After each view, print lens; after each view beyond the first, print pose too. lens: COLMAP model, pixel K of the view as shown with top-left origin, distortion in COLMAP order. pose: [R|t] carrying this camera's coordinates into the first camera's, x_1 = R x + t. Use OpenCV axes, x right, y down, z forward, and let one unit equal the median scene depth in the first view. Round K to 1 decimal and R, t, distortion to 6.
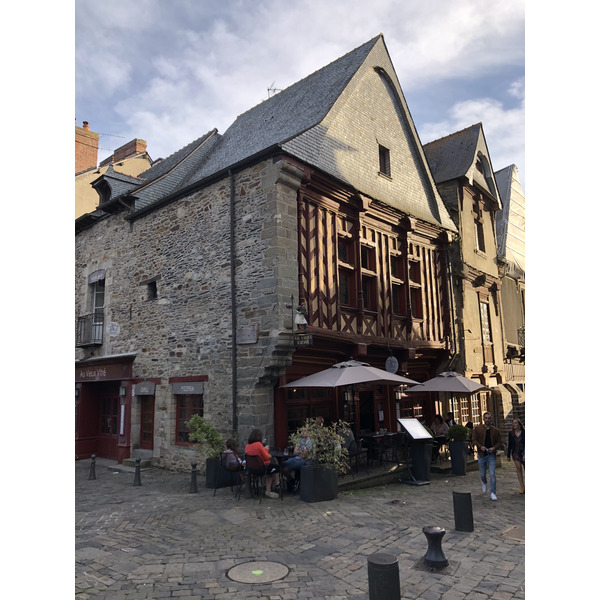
lens RADIAL K [[480.5, 0, 300.0], [0, 480.5, 300.0], [0, 0, 1]] dist [0.042609, -0.003245]
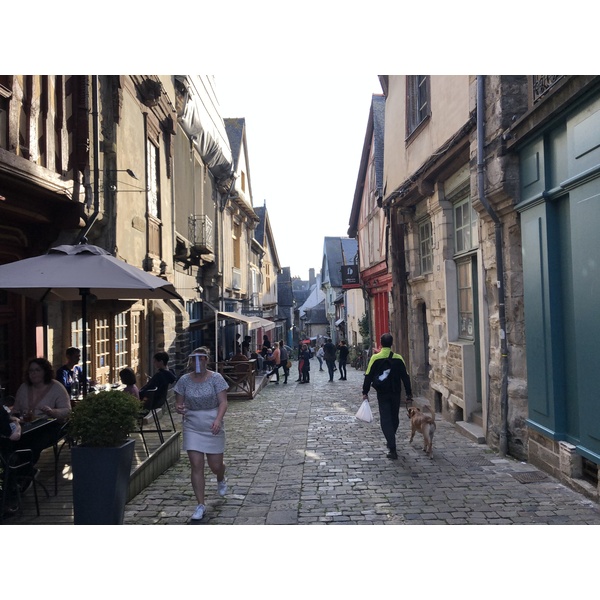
lens RADIAL K [[485.8, 0, 314.8], [0, 485.8, 299.1], [0, 0, 1]] dist [0.004680, -0.009024]
pose [[0.715261, 0.015781, 0.698679, 0.158675], [-0.110982, 0.989623, 0.091263, 0.121136], [-0.689989, -0.142818, 0.709590, 0.541771]]
